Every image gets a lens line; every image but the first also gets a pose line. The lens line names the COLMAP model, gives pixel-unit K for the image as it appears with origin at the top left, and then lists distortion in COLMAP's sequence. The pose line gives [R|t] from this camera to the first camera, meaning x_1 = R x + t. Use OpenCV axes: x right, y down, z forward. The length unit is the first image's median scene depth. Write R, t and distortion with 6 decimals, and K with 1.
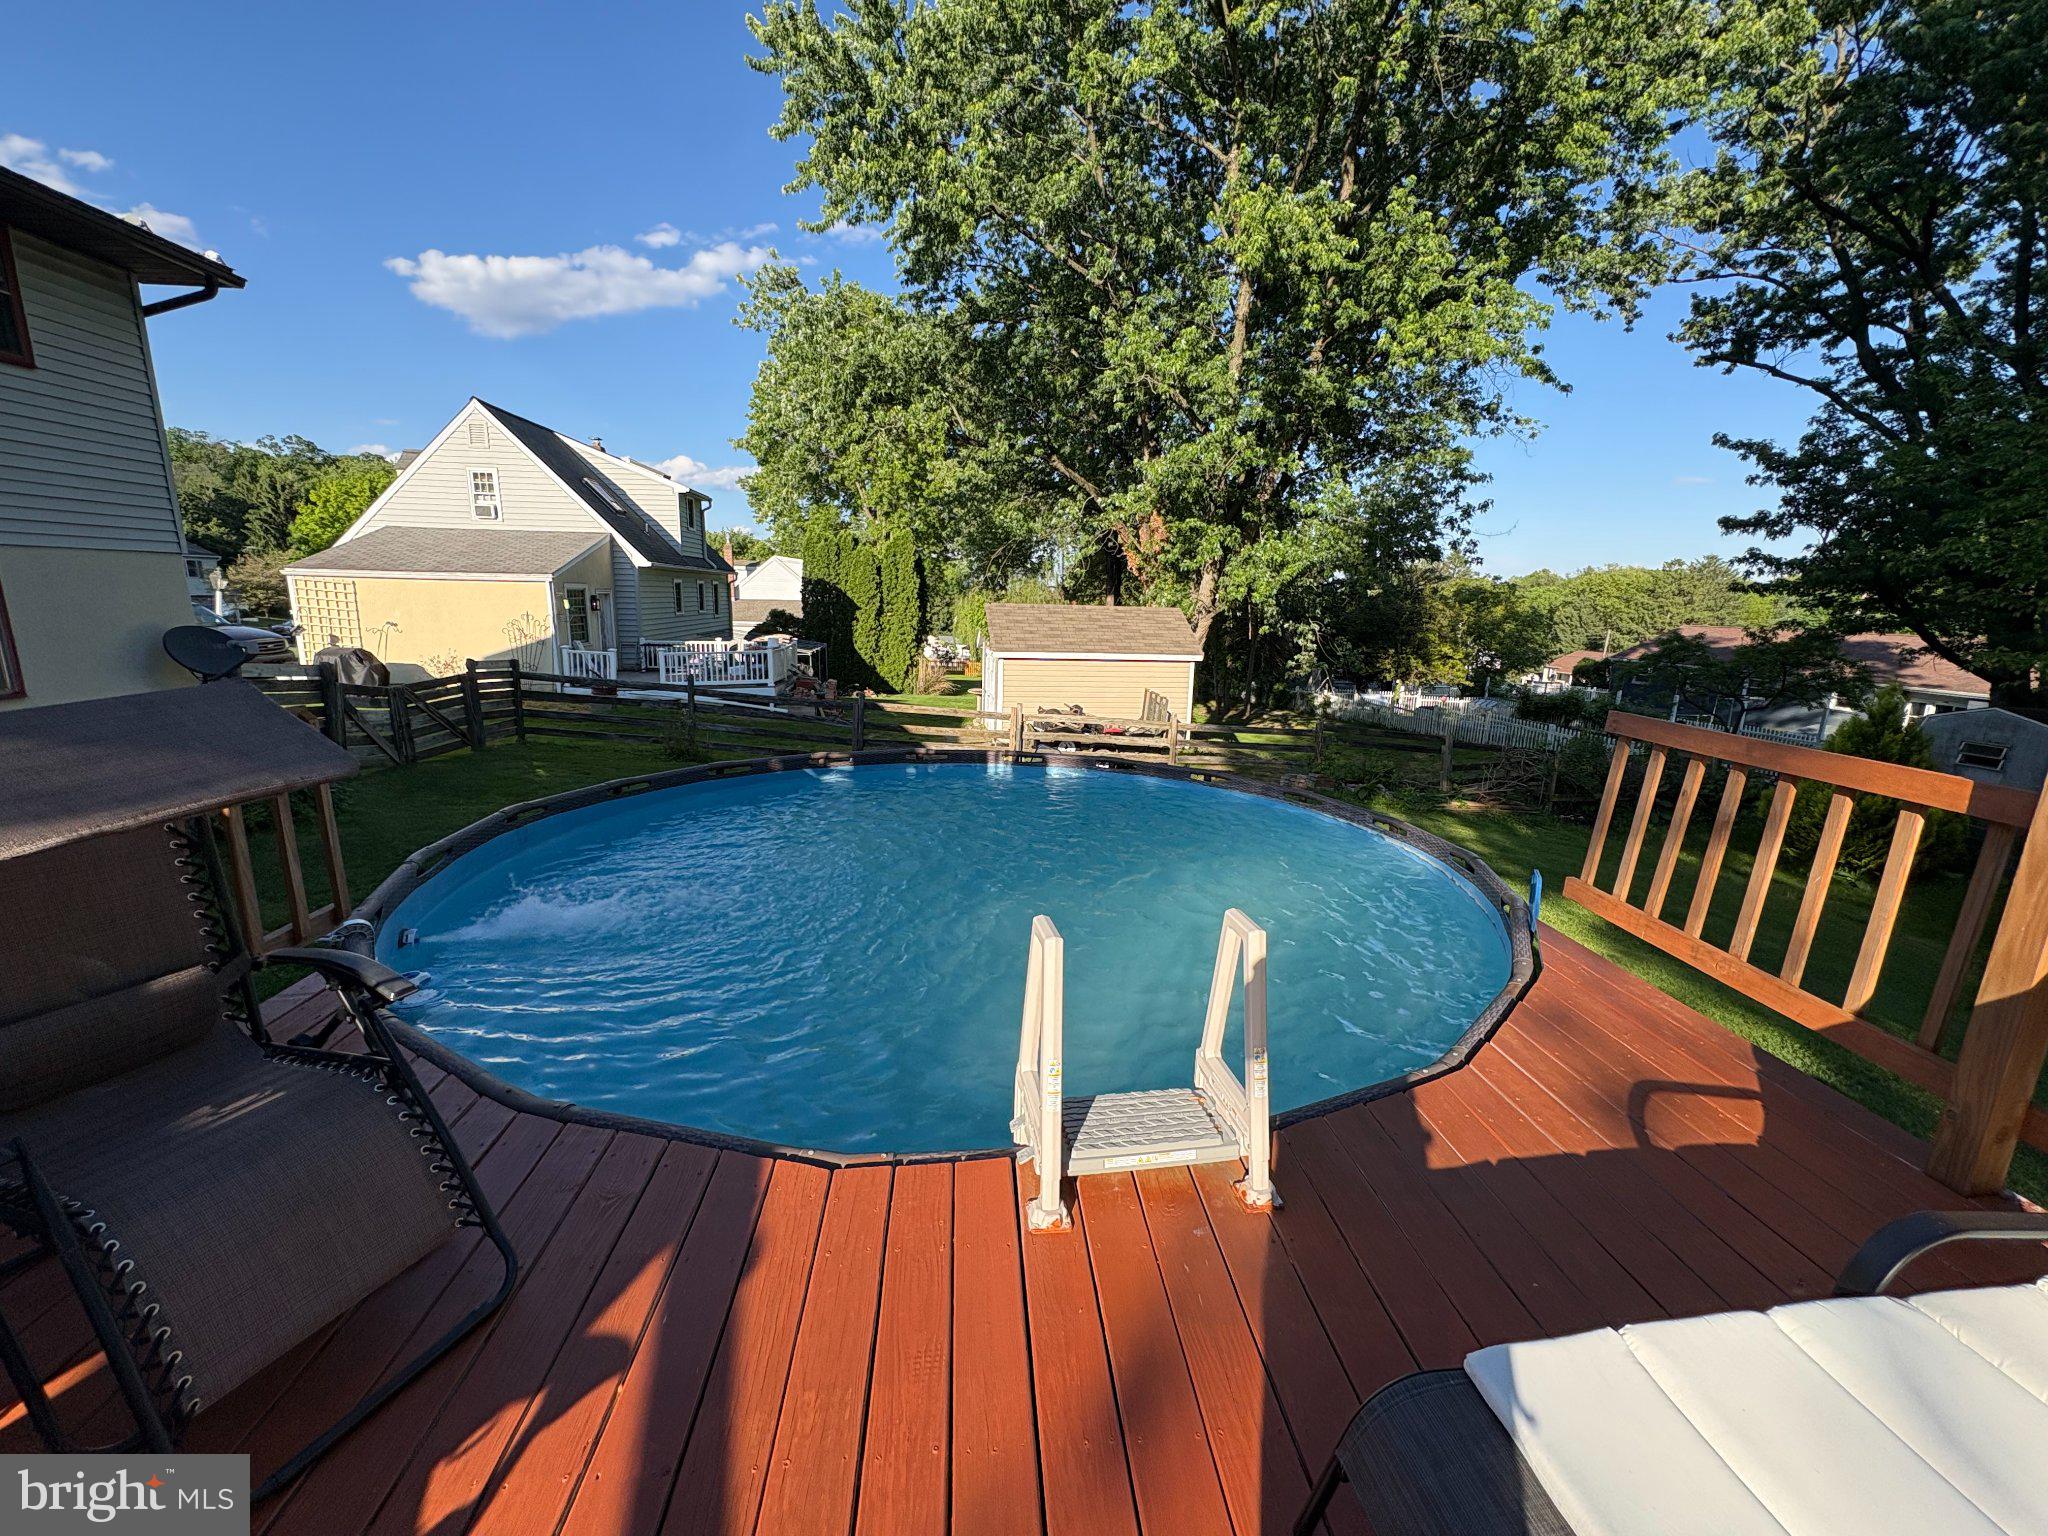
lens RADIAL K [[816.0, 0, 1025.6], [0, 816.0, 765.0], [0, 0, 1]] dist [0.000467, 0.000503]
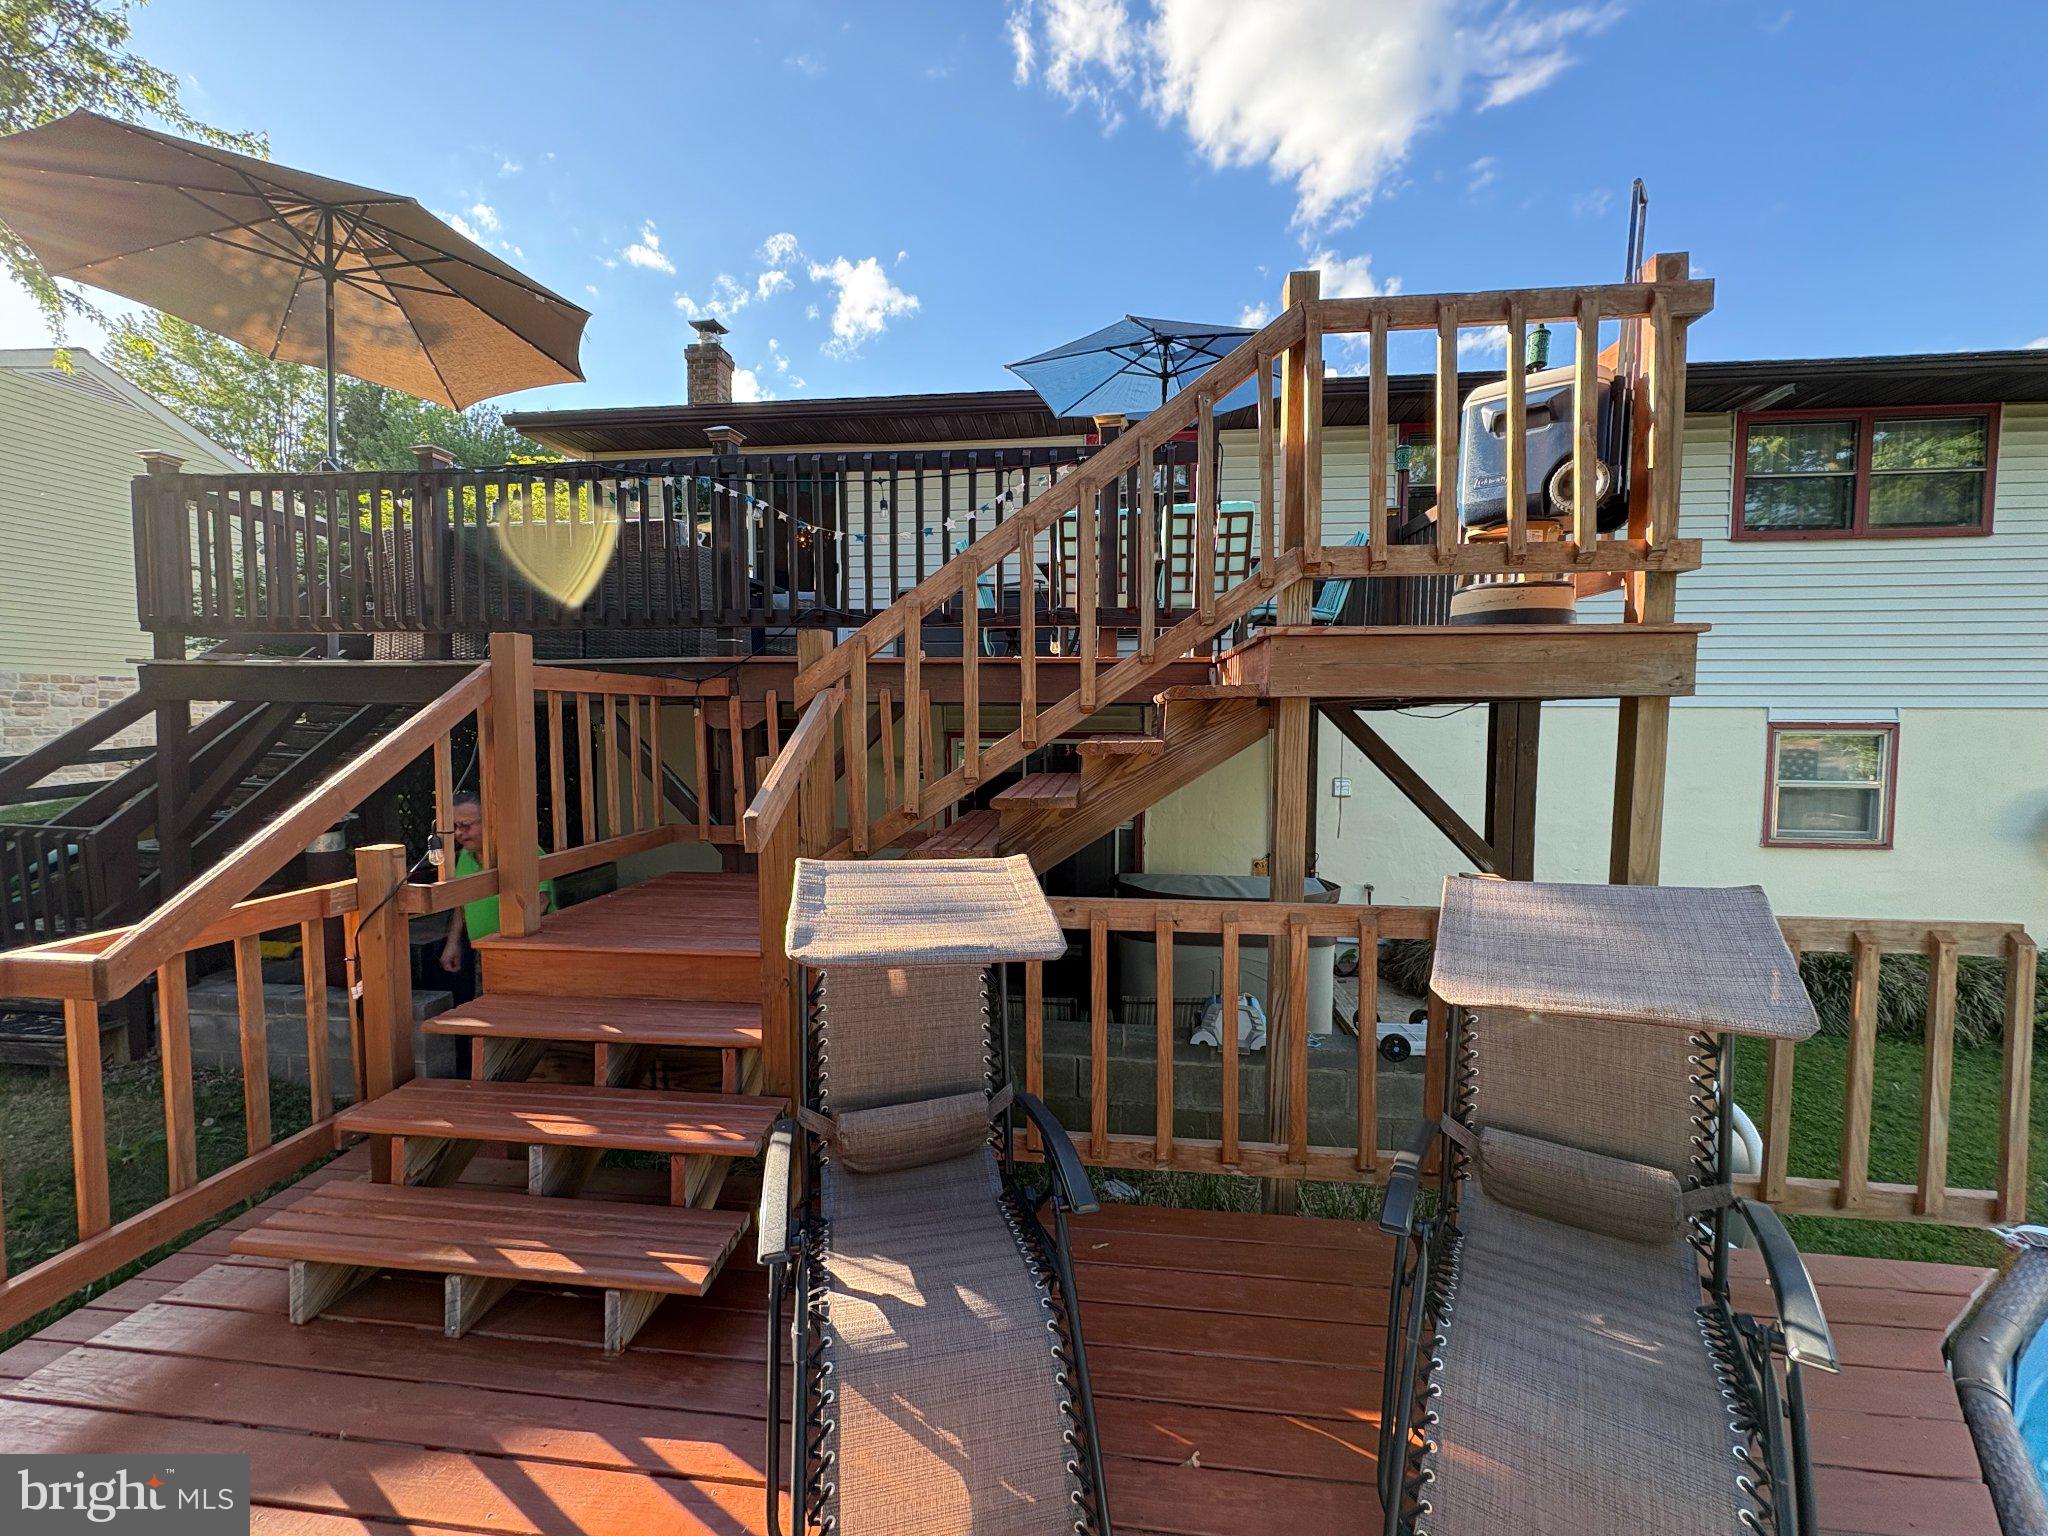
lens RADIAL K [[816.0, 0, 1025.6], [0, 816.0, 765.0], [0, 0, 1]] dist [0.000467, 0.000503]
pose [[-0.191826, 0.038112, -0.980689, 0.021266], [-0.211629, 0.974131, 0.079253, -0.081909], [0.958340, 0.222745, -0.178798, 0.228015]]
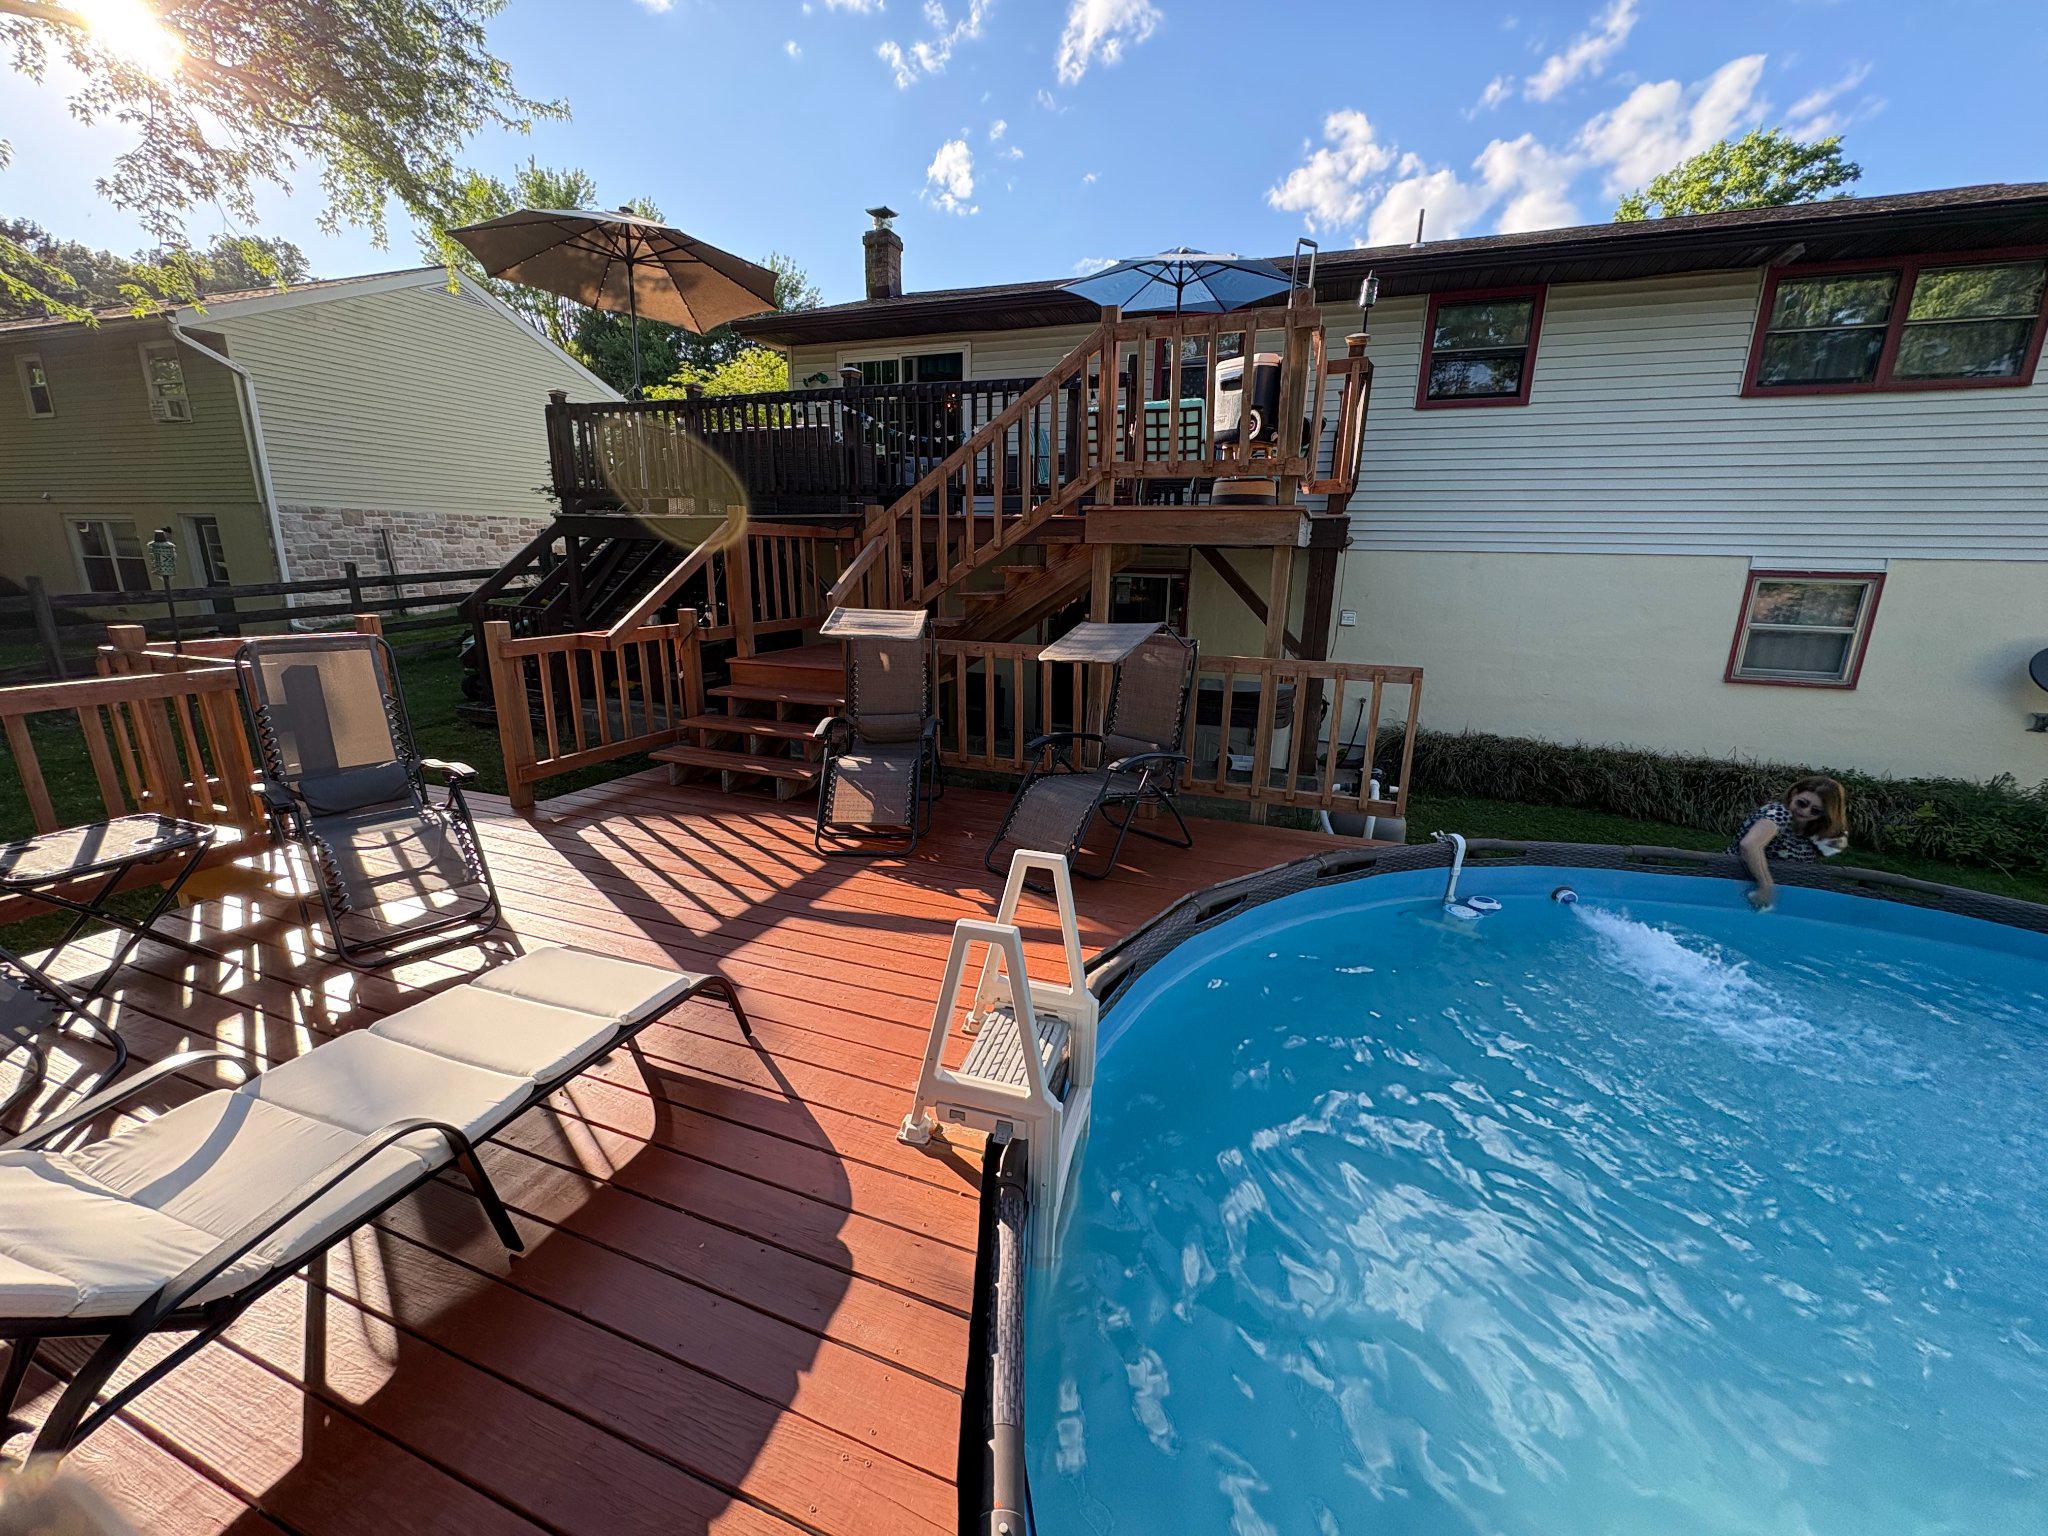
lens RADIAL K [[816.0, 0, 1025.6], [0, 816.0, 765.0], [0, 0, 1]] dist [0.000467, 0.000503]
pose [[-0.425119, 0.200340, -0.882688, 0.759468], [-0.214937, 0.924959, 0.313452, -0.220167], [0.879247, 0.322977, -0.350158, 0.949975]]
